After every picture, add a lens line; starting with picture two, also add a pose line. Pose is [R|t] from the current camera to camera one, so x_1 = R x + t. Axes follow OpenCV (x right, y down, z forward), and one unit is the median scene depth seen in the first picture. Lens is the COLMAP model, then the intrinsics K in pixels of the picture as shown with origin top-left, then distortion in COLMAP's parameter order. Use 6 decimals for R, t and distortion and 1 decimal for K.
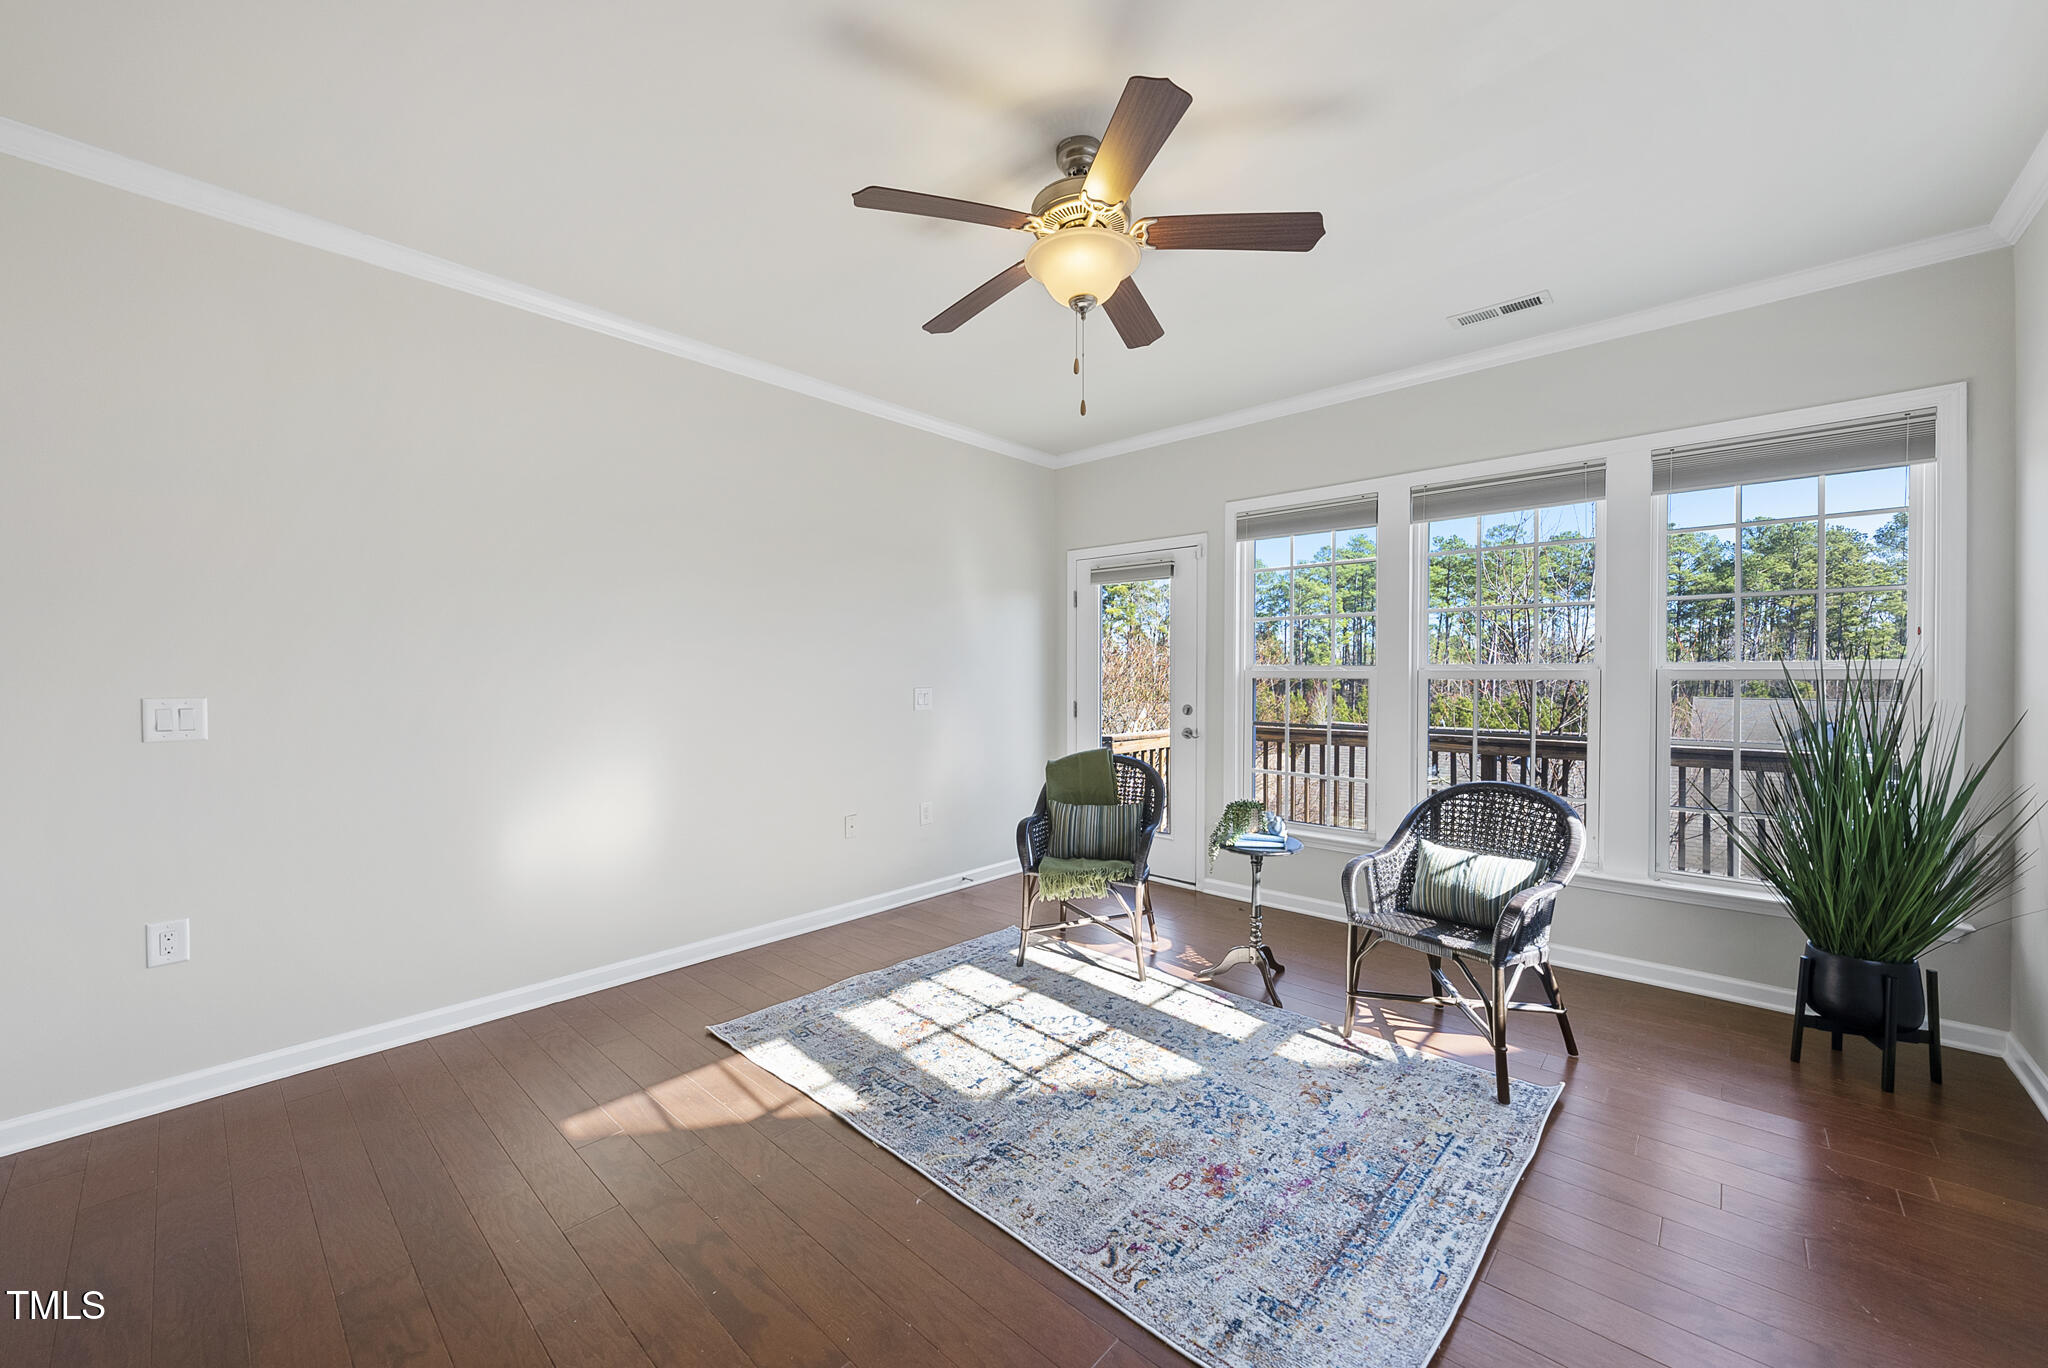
lens RADIAL K [[761.2, 0, 1011.5], [0, 761.2, 682.5], [0, 0, 1]] dist [-0.004687, 0.000354]
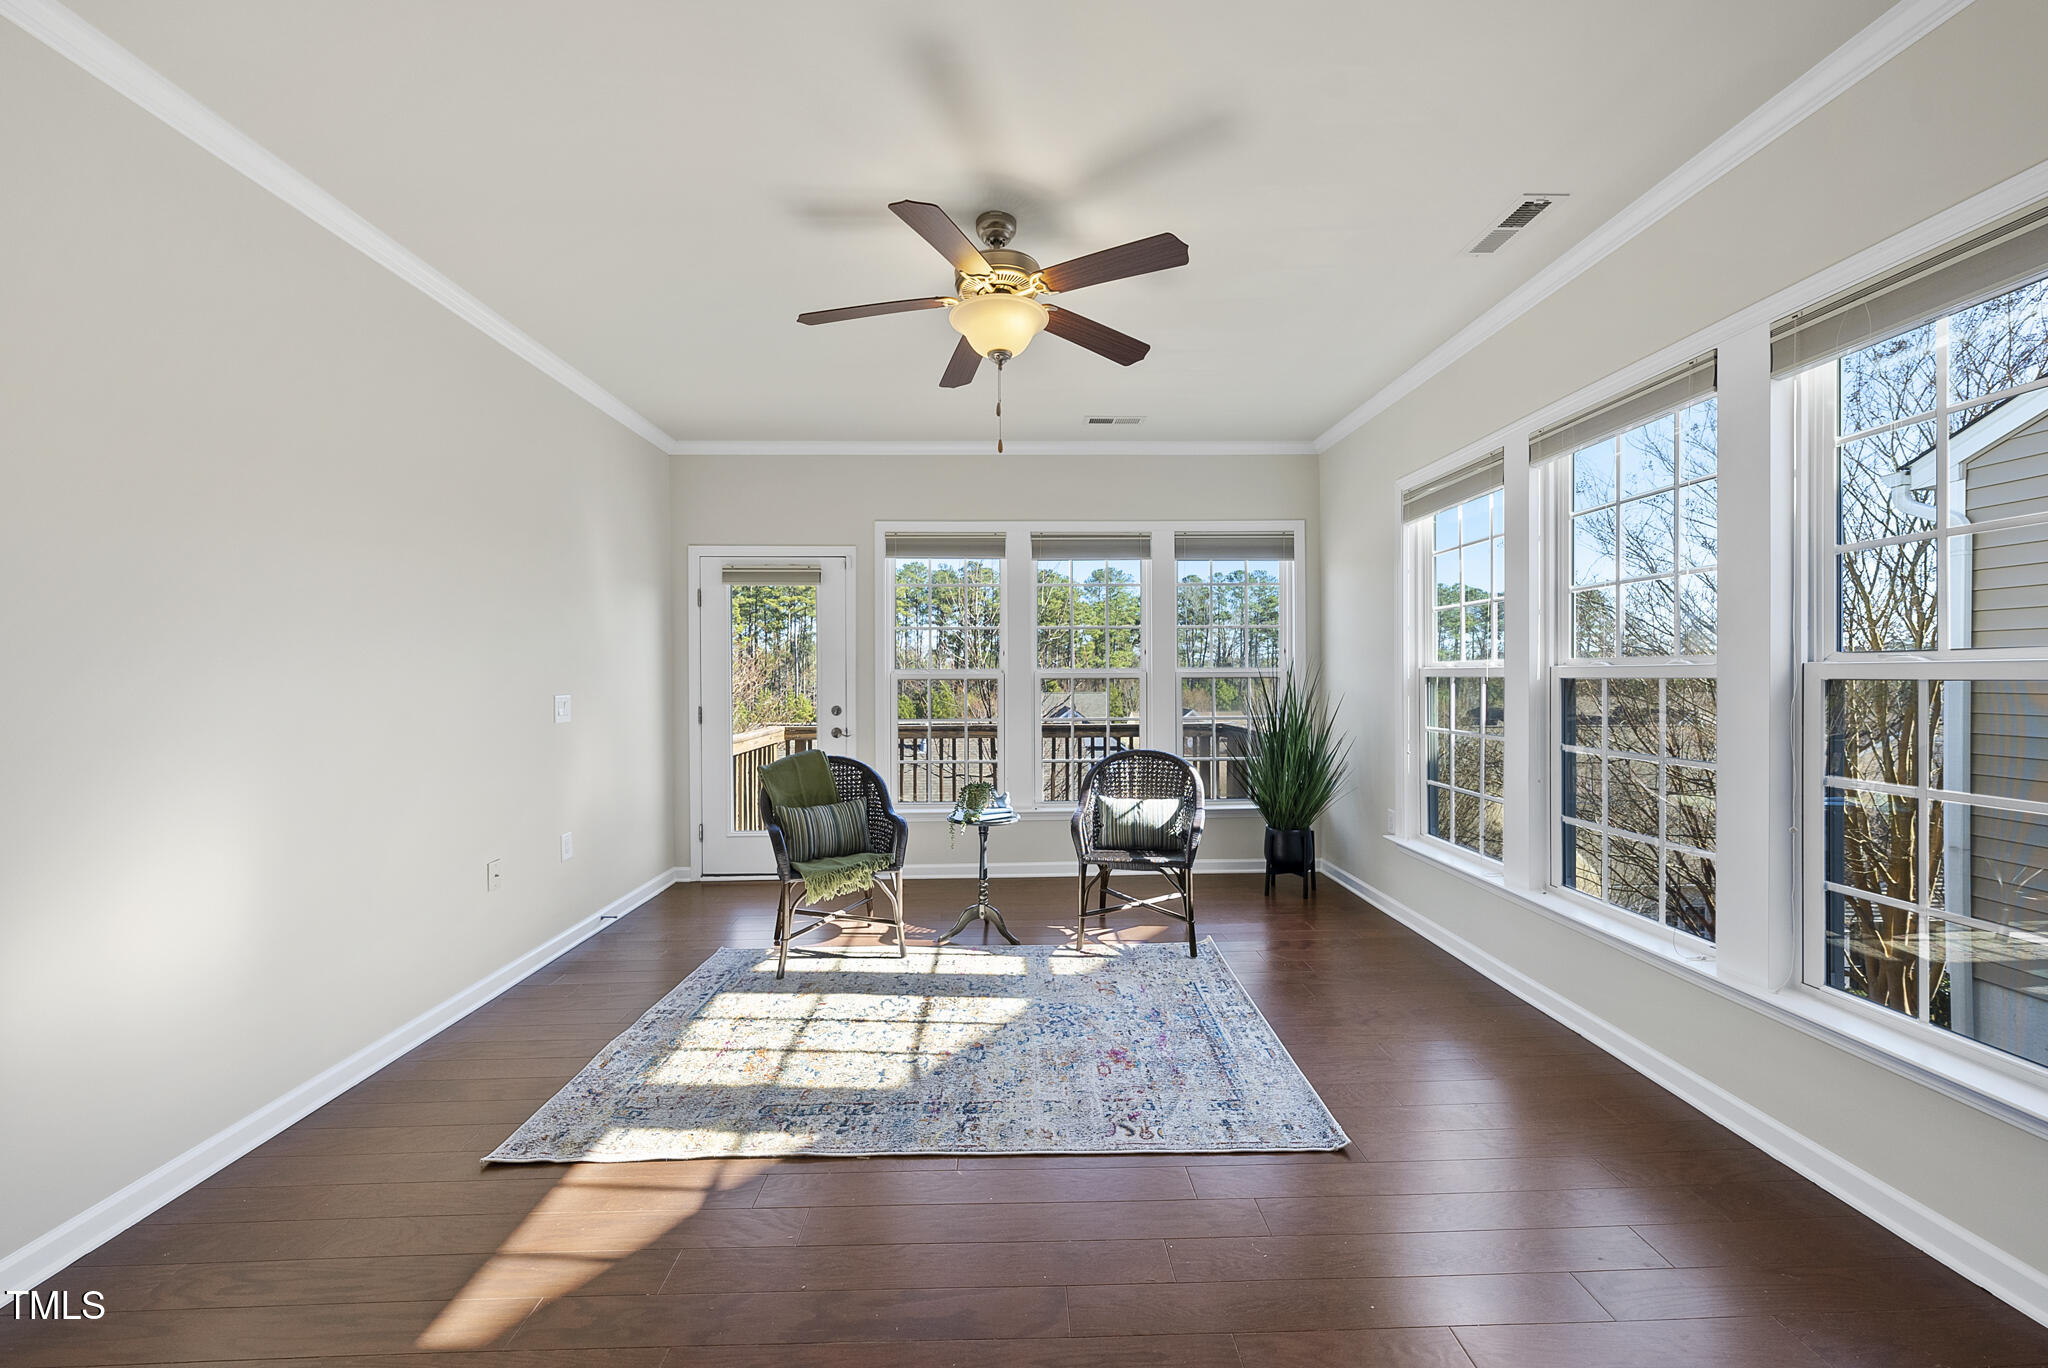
lens RADIAL K [[761.2, 0, 994.8], [0, 761.2, 681.0], [0, 0, 1]] dist [-0.004687, 0.000354]
pose [[0.728695, -0.008208, 0.684789, -0.579483], [0.012982, 0.999914, -0.001829, -0.000406], [-0.684715, 0.010222, 0.728739, 0.134312]]
